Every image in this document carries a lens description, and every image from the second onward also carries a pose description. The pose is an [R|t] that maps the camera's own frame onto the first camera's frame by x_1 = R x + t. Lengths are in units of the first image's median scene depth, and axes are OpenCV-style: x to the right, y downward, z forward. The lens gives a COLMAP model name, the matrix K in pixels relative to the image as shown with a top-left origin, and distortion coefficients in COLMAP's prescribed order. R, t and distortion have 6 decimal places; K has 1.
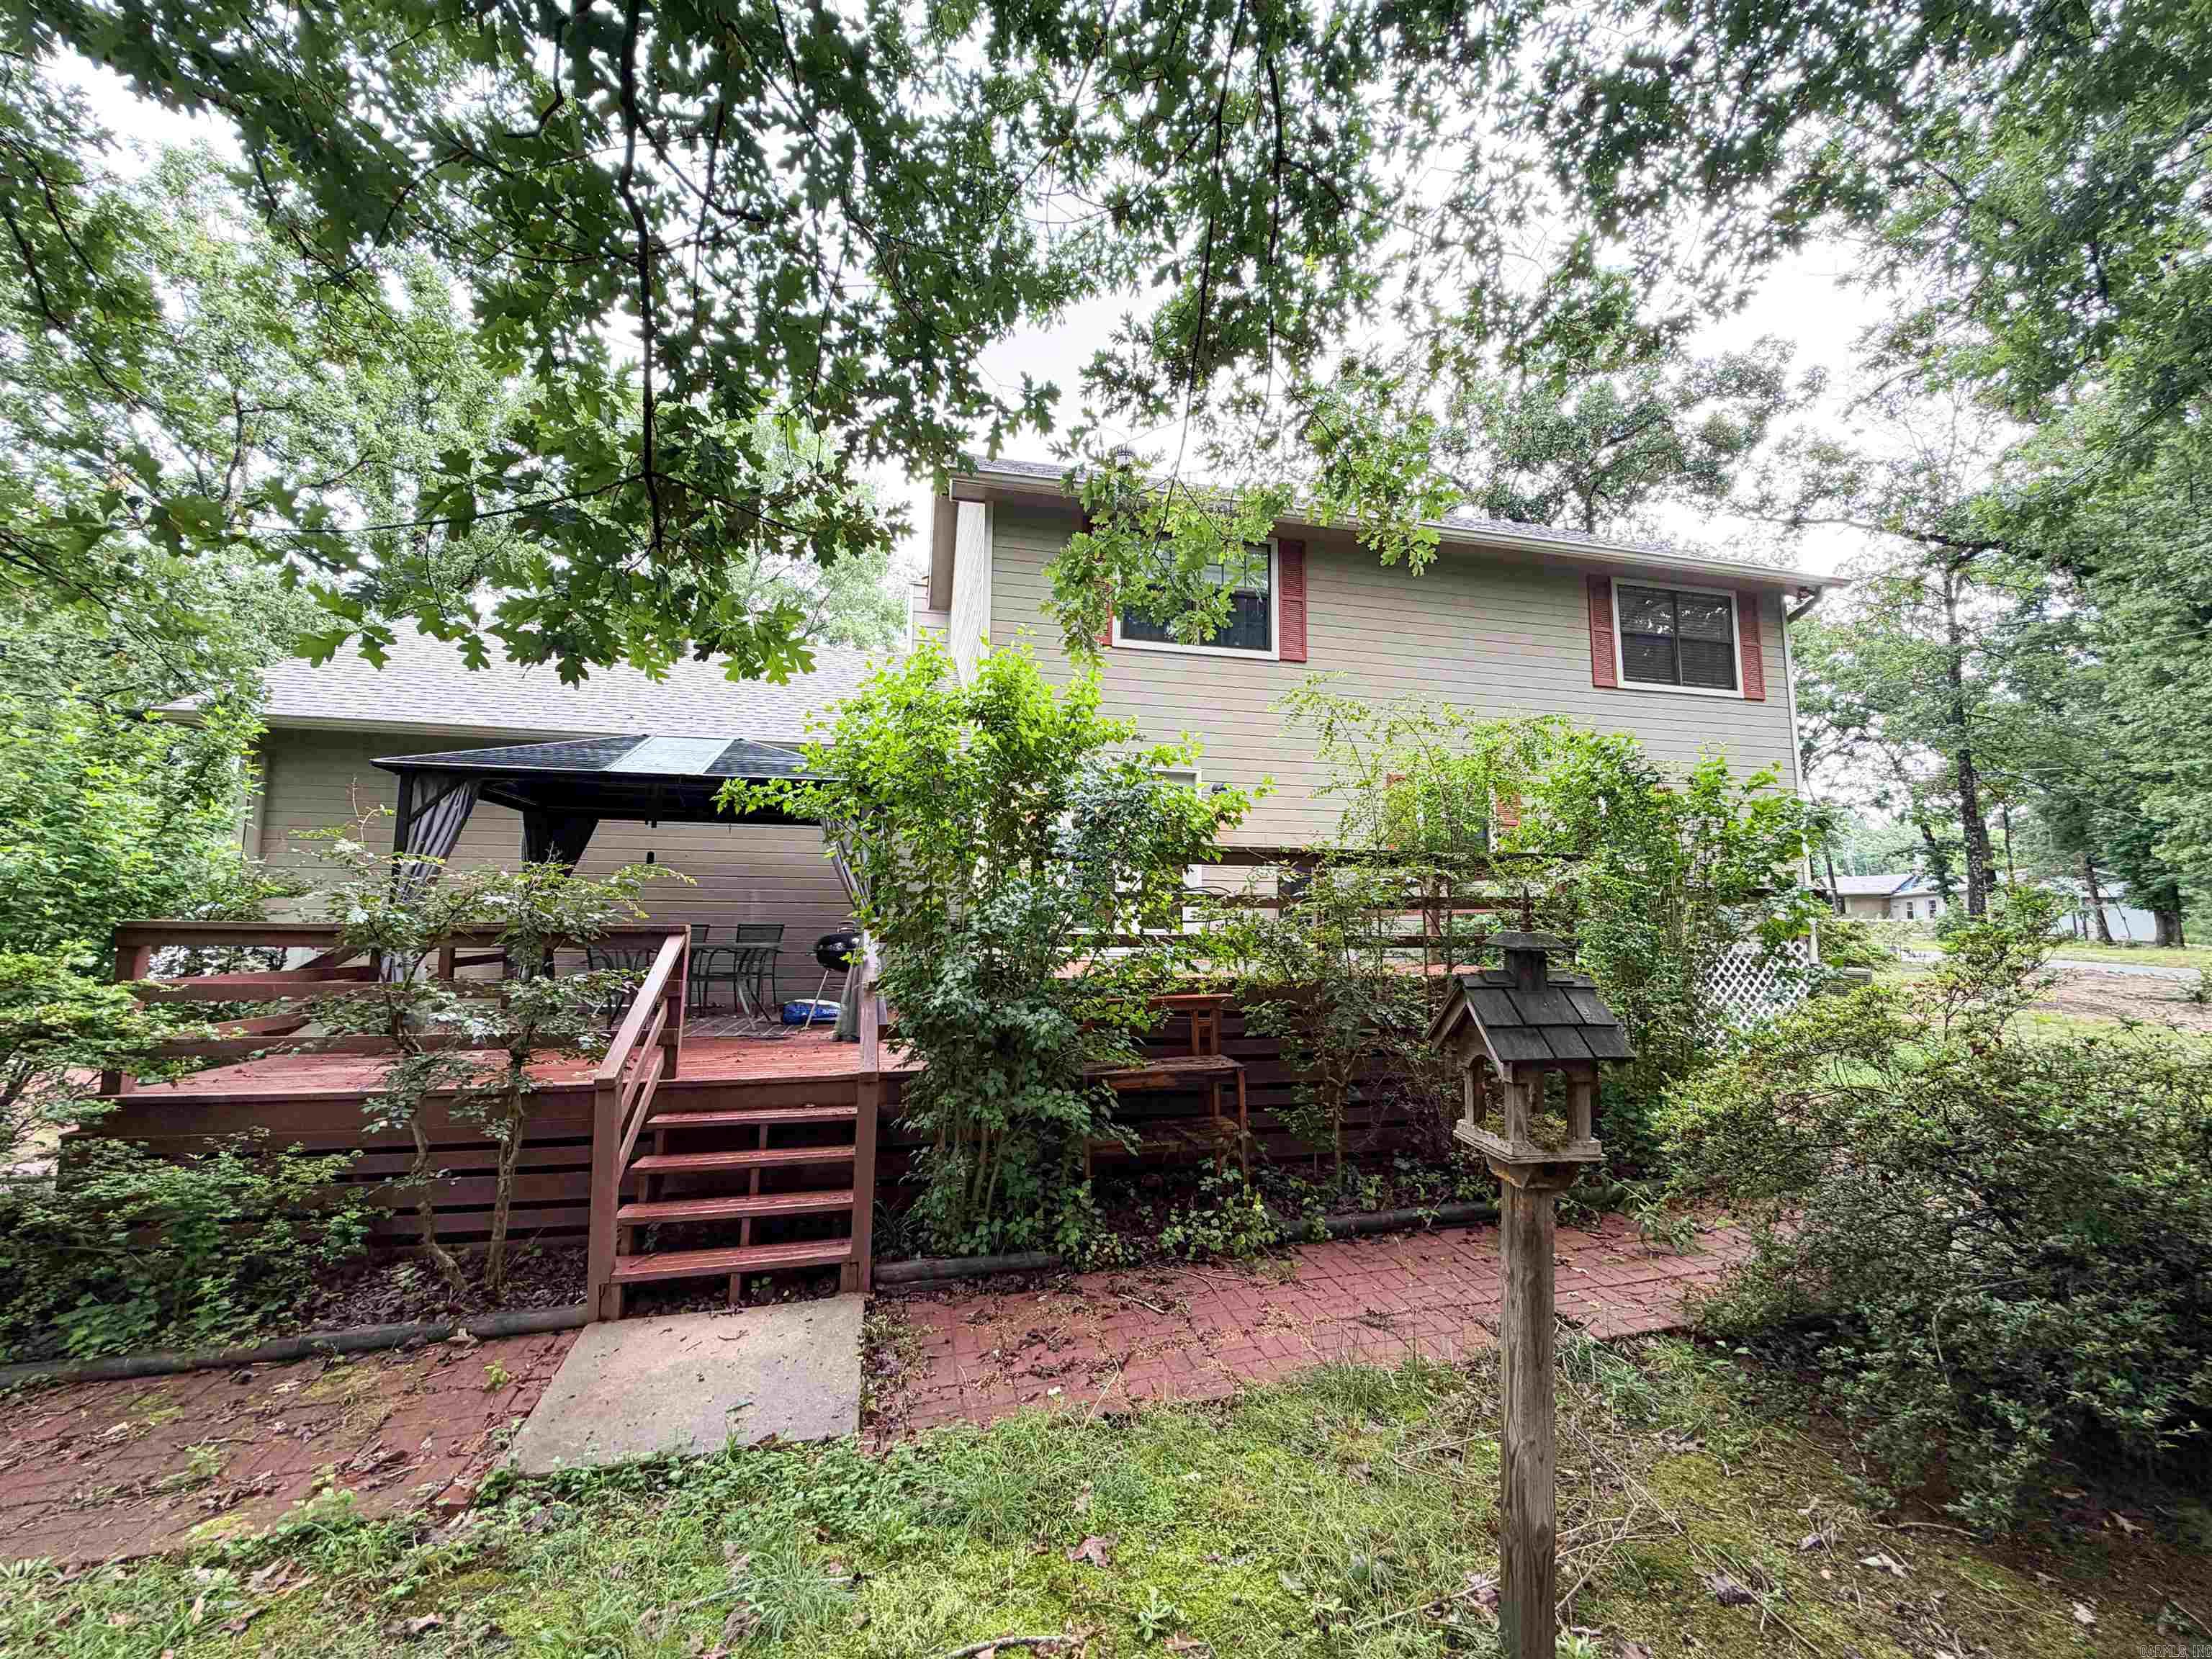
lens RADIAL K [[882.4, 0, 1099.2], [0, 882.4, 824.6], [0, 0, 1]] dist [0.000902, -0.000592]
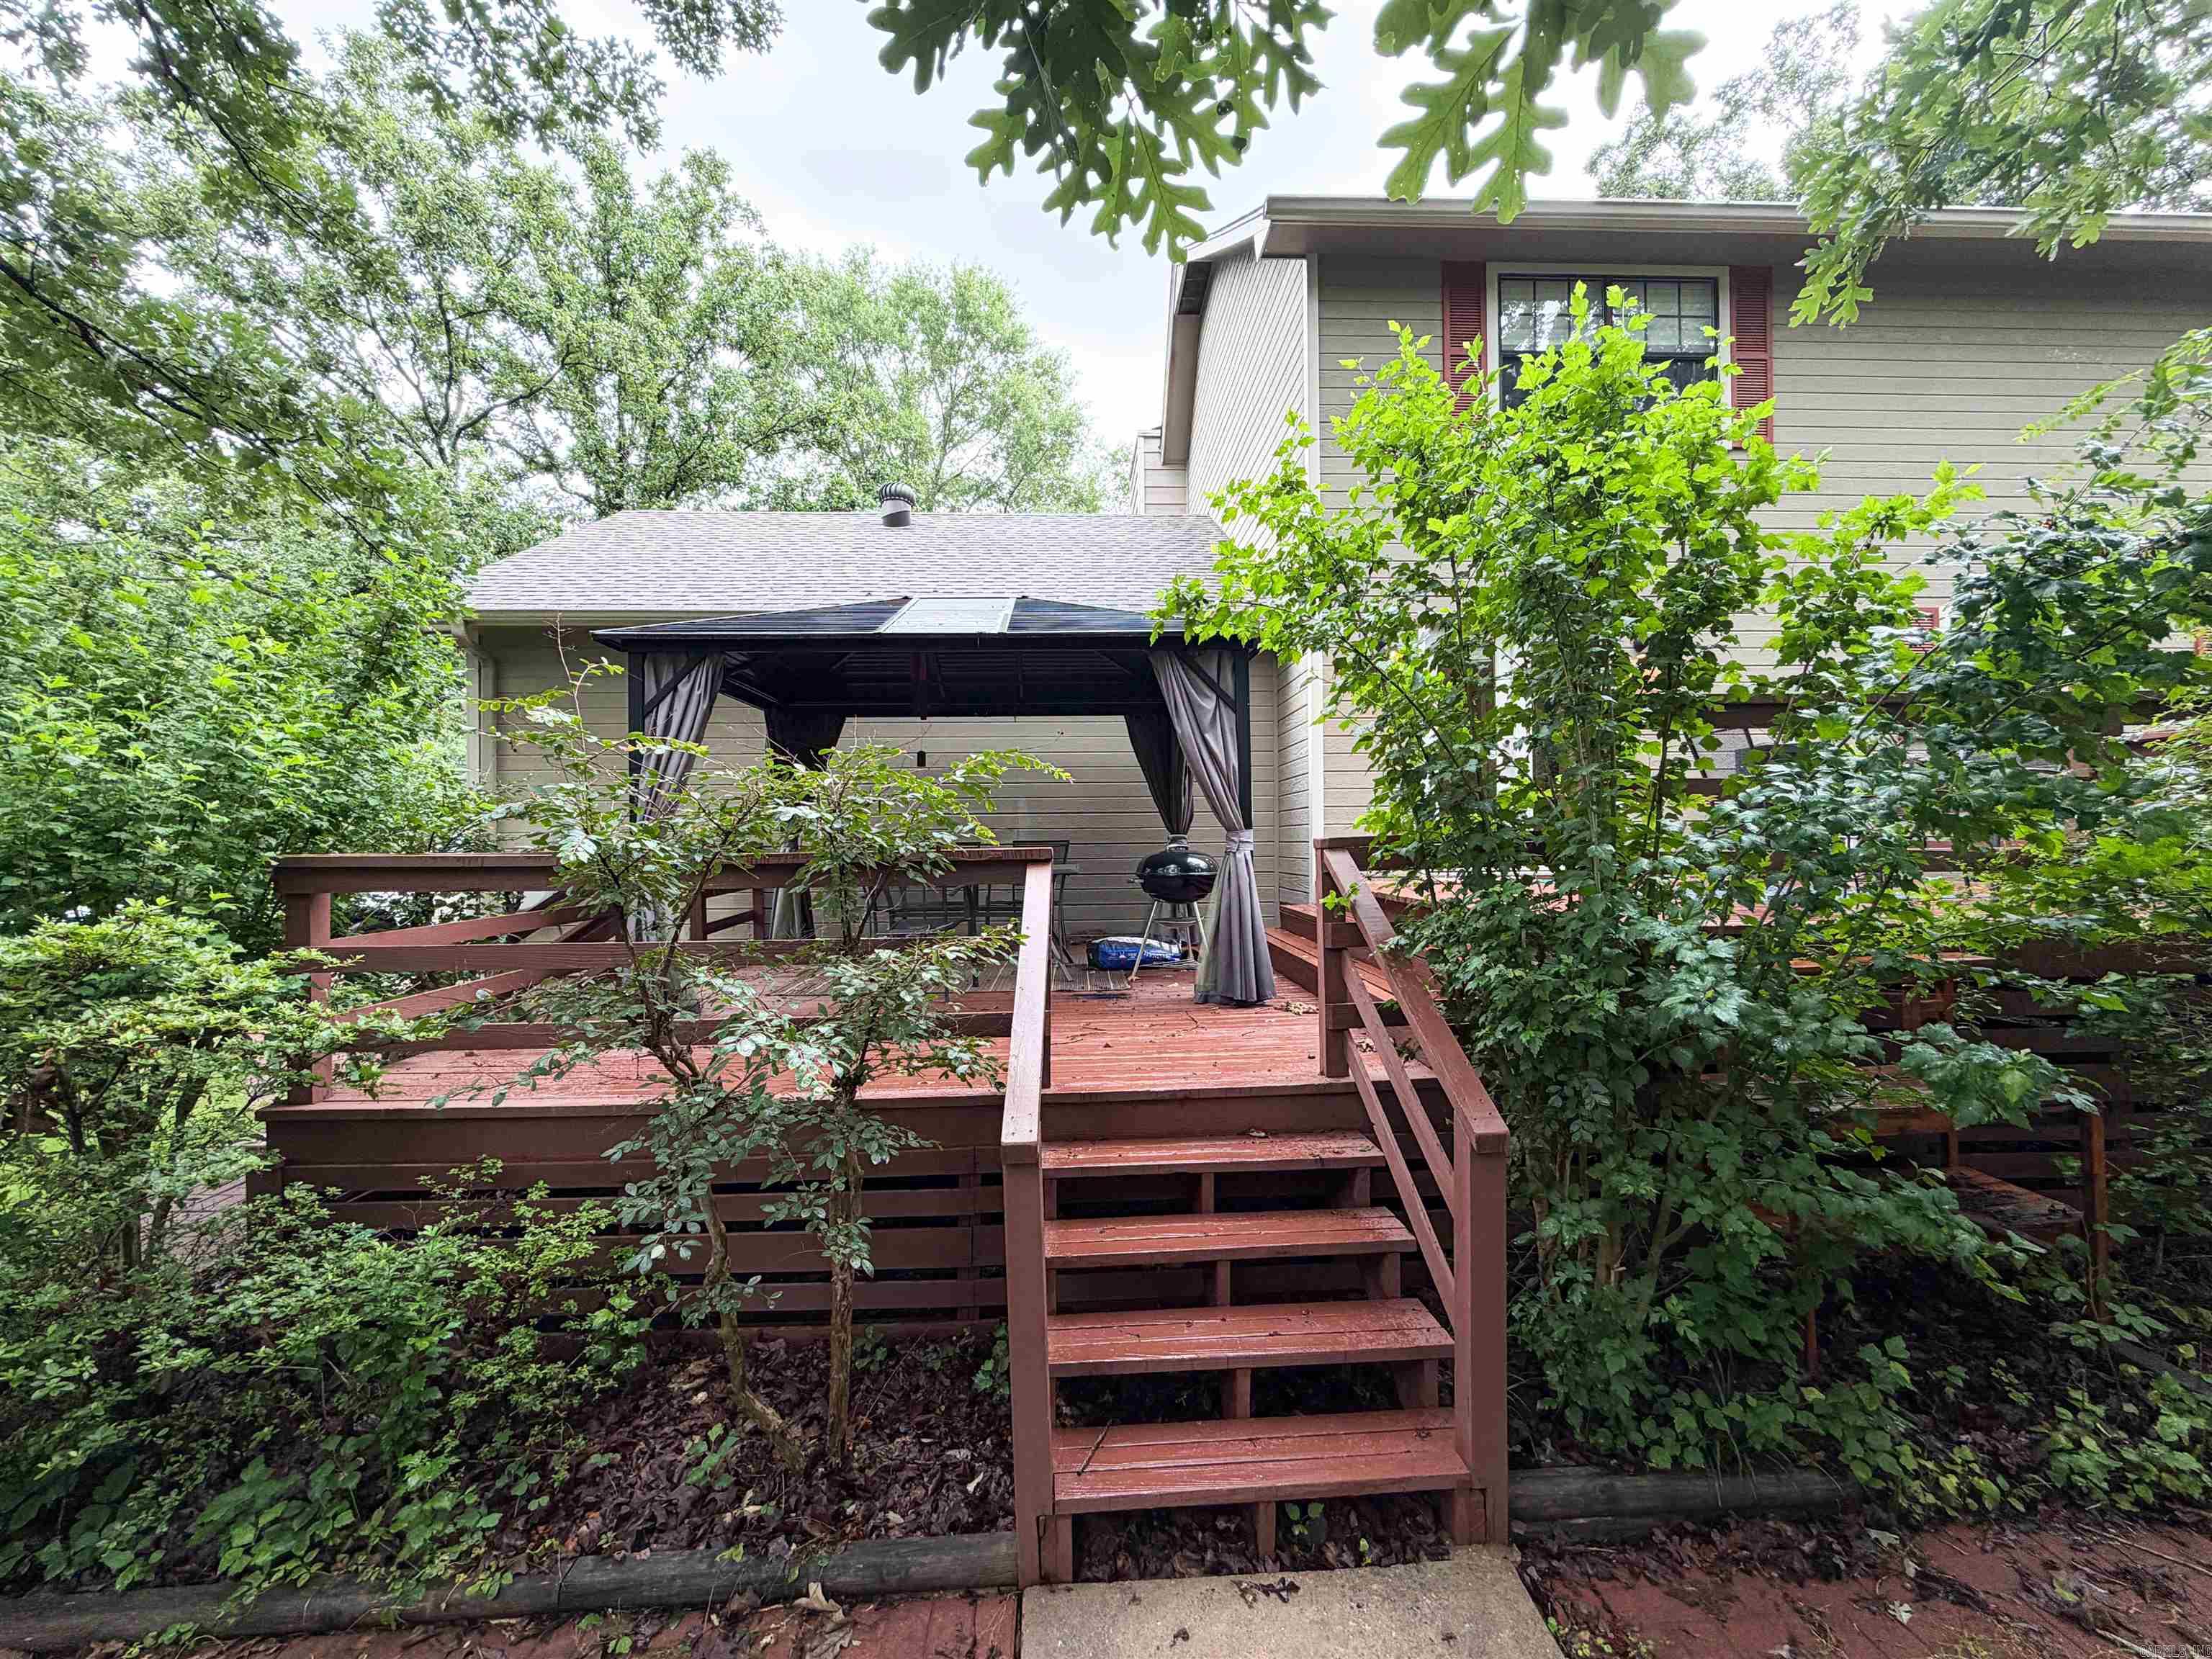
lens RADIAL K [[882.4, 0, 1099.2], [0, 882.4, 824.6], [0, 0, 1]] dist [0.000902, -0.000592]
pose [[0.982235, -0.020119, -0.186571, -0.359442], [0.039051, 0.994385, 0.098359, 0.041635], [0.183545, -0.103897, 0.977505, 0.448184]]
